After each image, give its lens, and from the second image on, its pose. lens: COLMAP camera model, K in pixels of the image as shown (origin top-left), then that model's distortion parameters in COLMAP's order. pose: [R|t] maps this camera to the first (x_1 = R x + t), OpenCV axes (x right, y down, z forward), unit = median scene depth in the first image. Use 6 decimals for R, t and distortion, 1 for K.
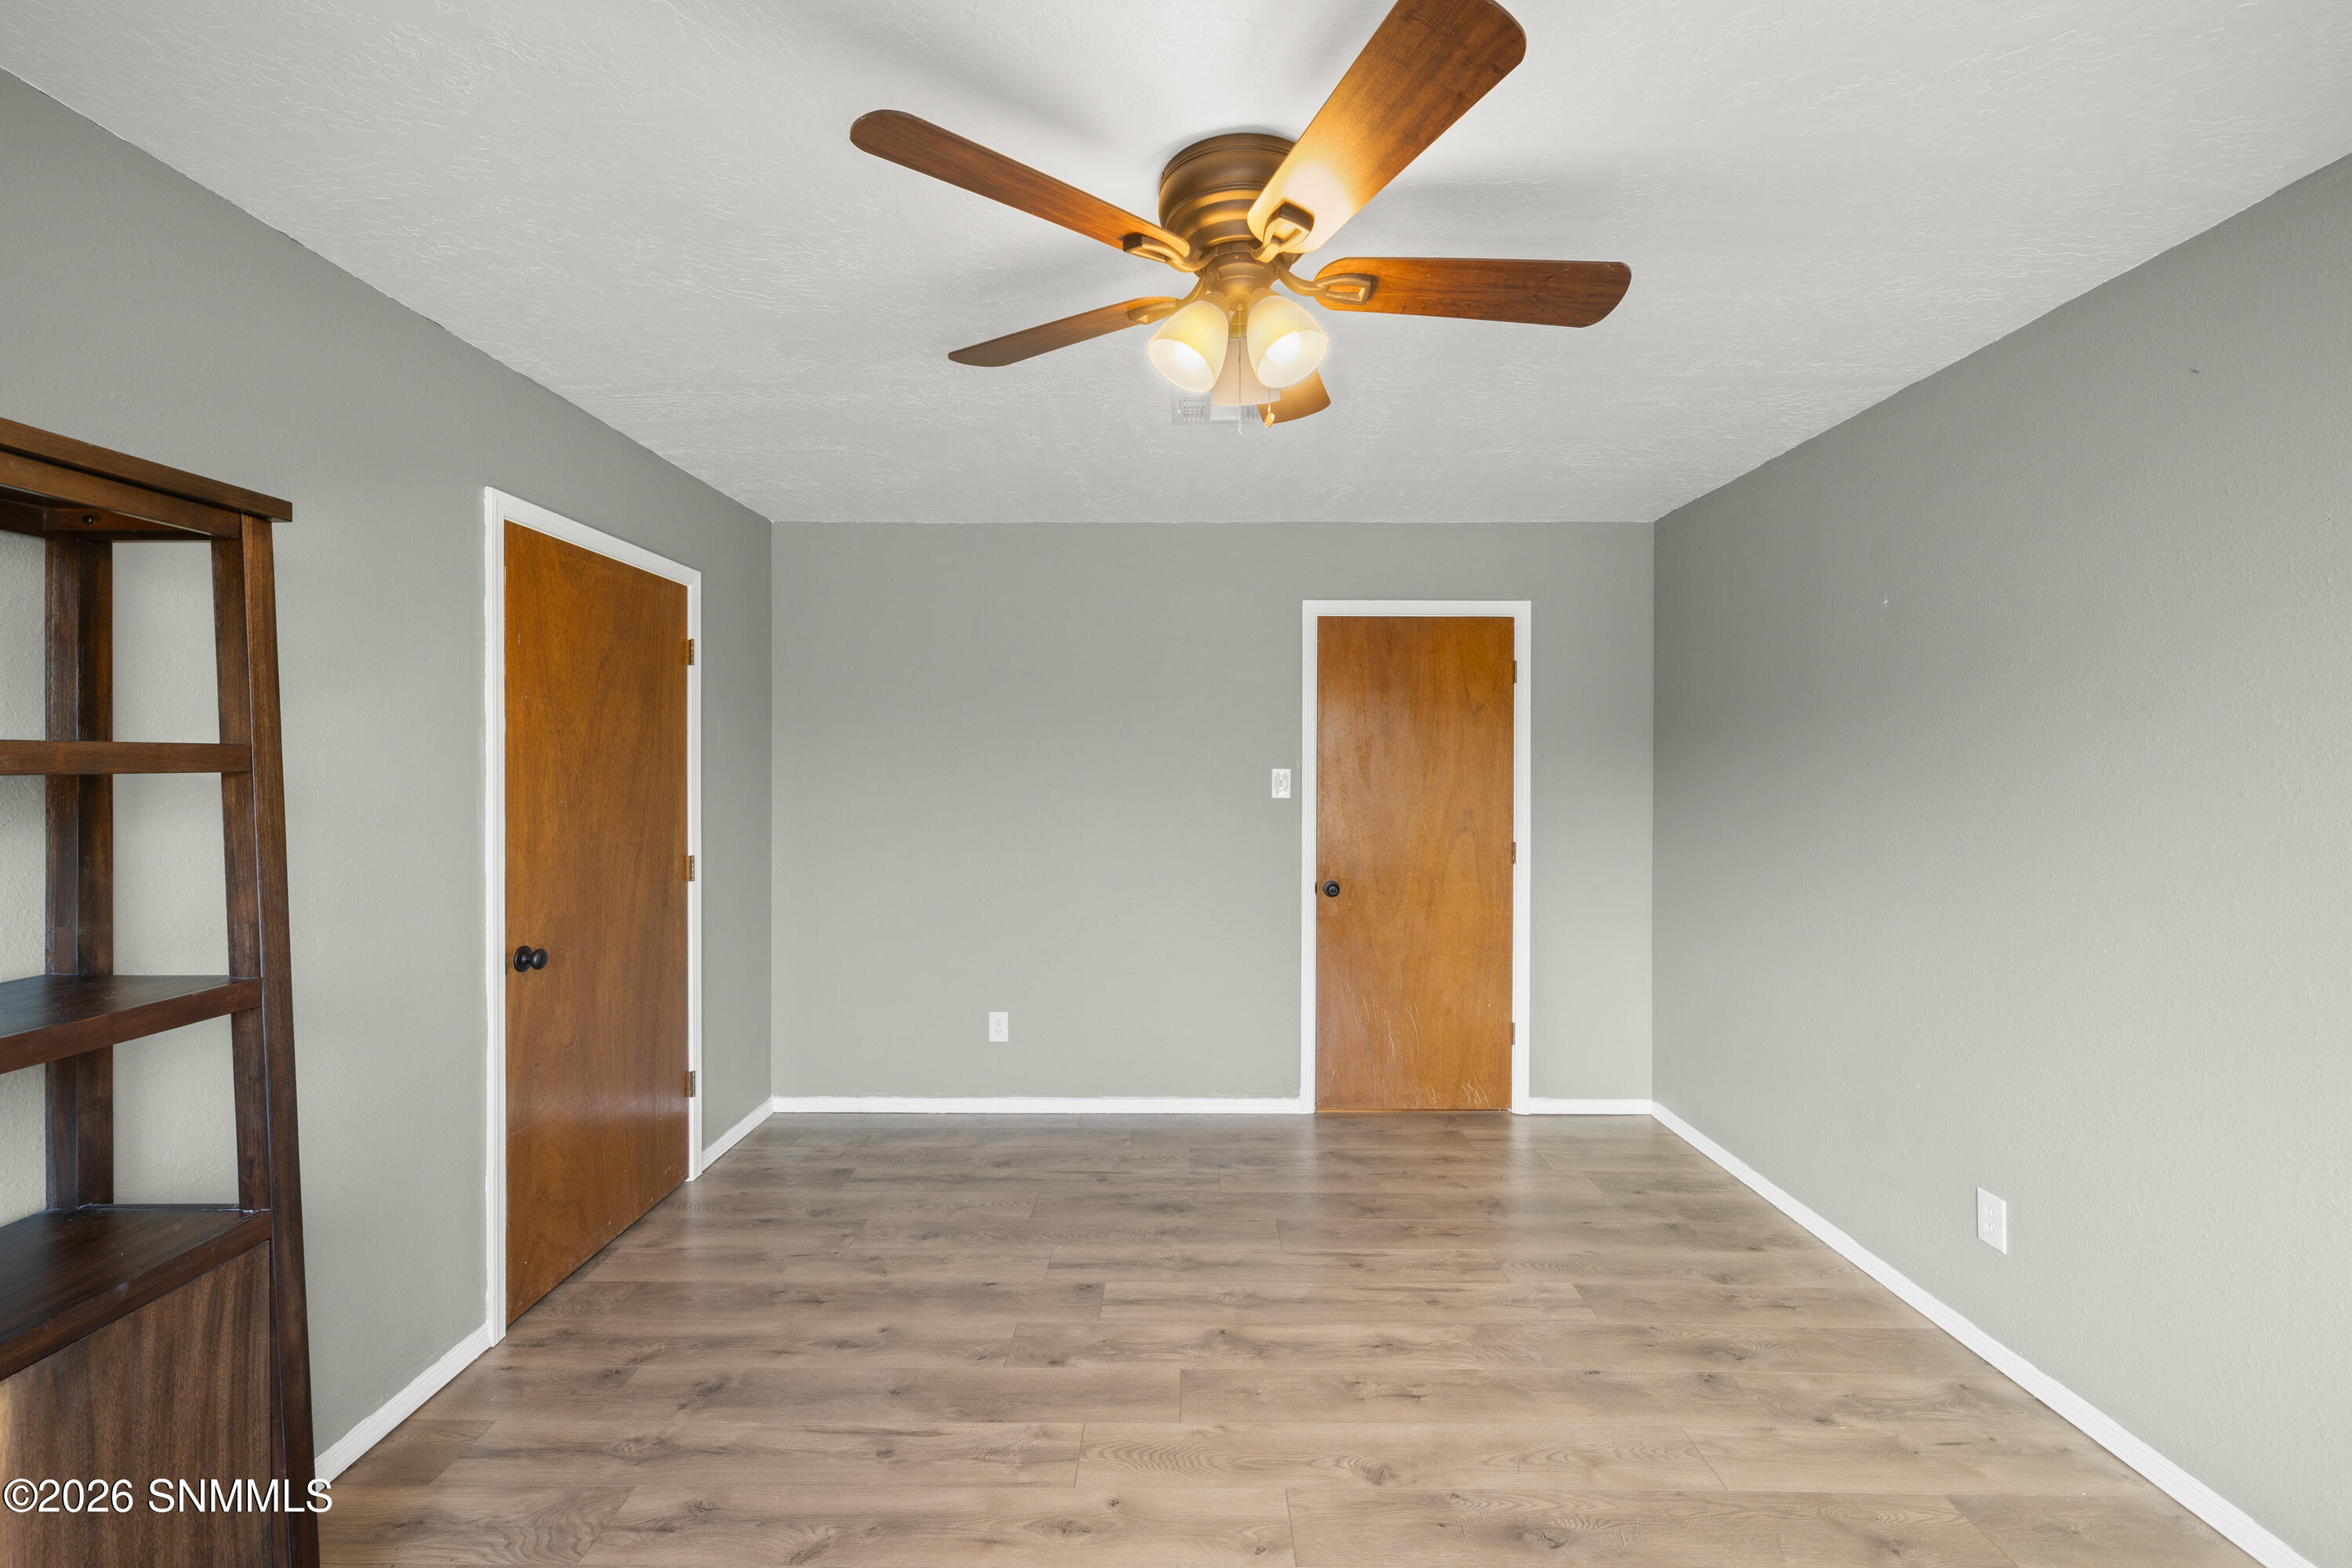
lens RADIAL K [[985.6, 0, 1172.3], [0, 985.6, 774.7], [0, 0, 1]] dist [0.000338, 0.000343]
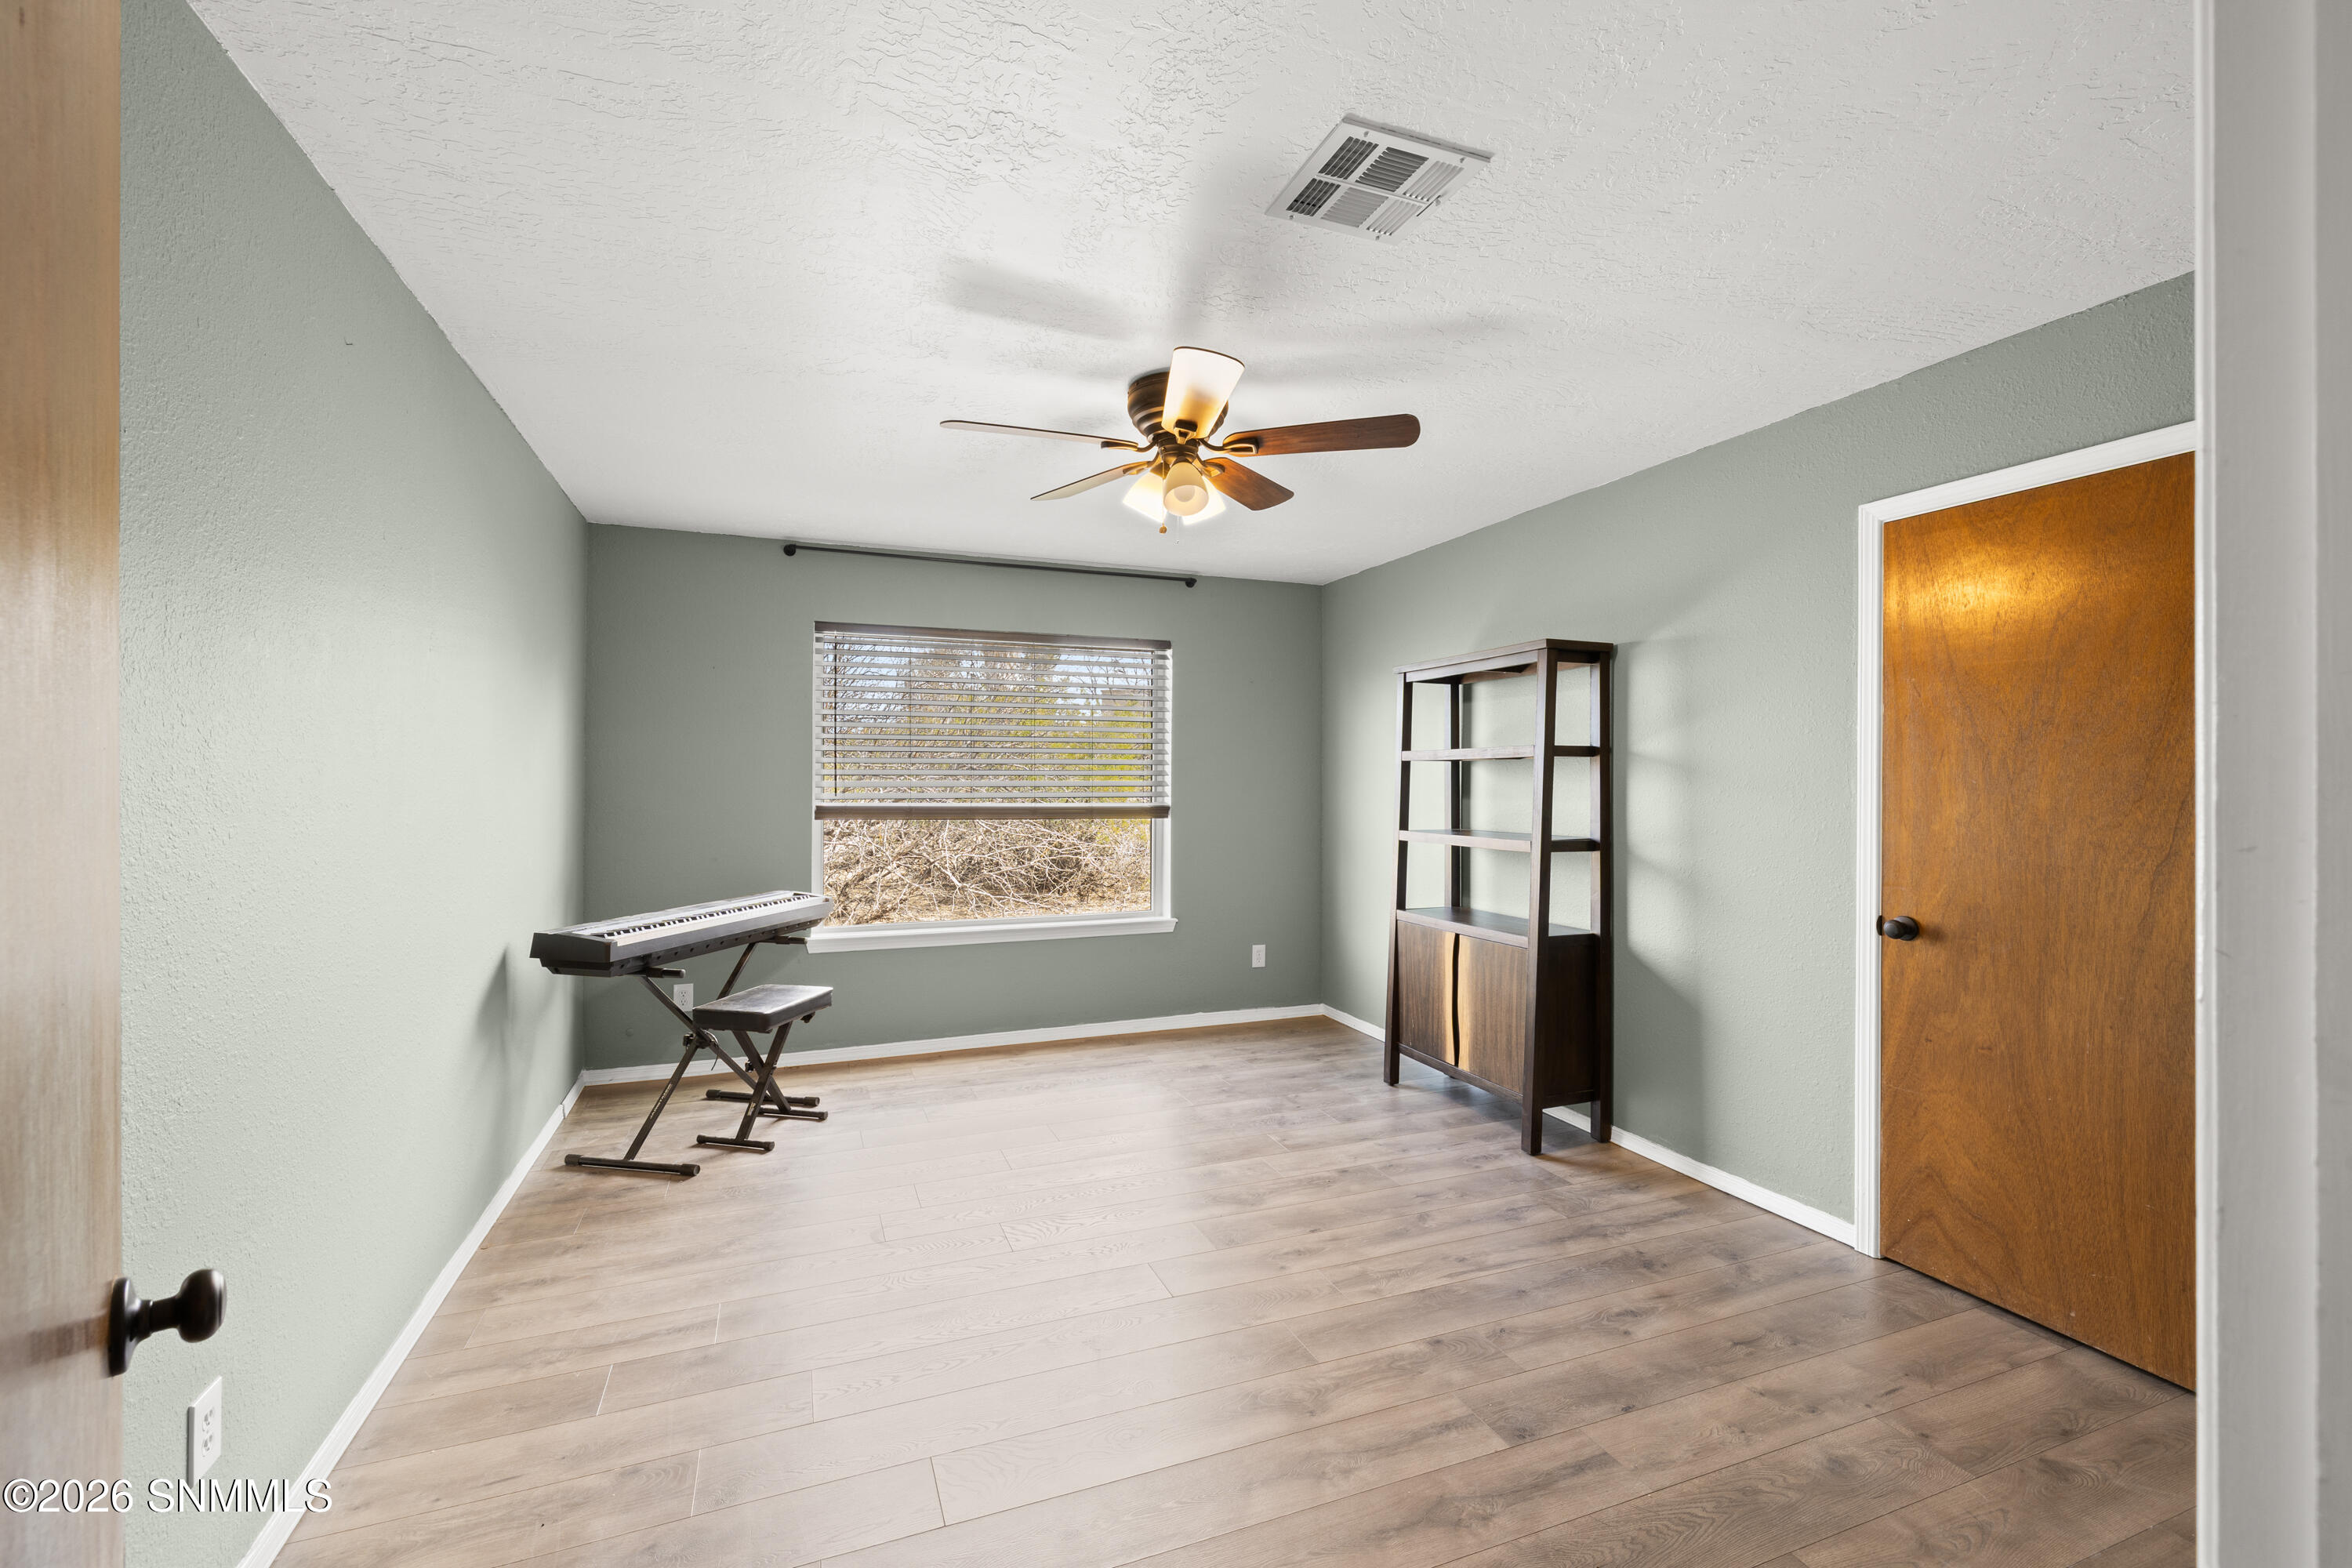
lens RADIAL K [[985.6, 0, 1172.3], [0, 985.6, 774.7], [0, 0, 1]] dist [0.000338, 0.000343]
pose [[-0.929580, -0.007577, -0.368542, 0.457220], [-0.005681, 0.999964, -0.006229, 0.033008], [0.368576, -0.003697, -0.929590, 1.681369]]
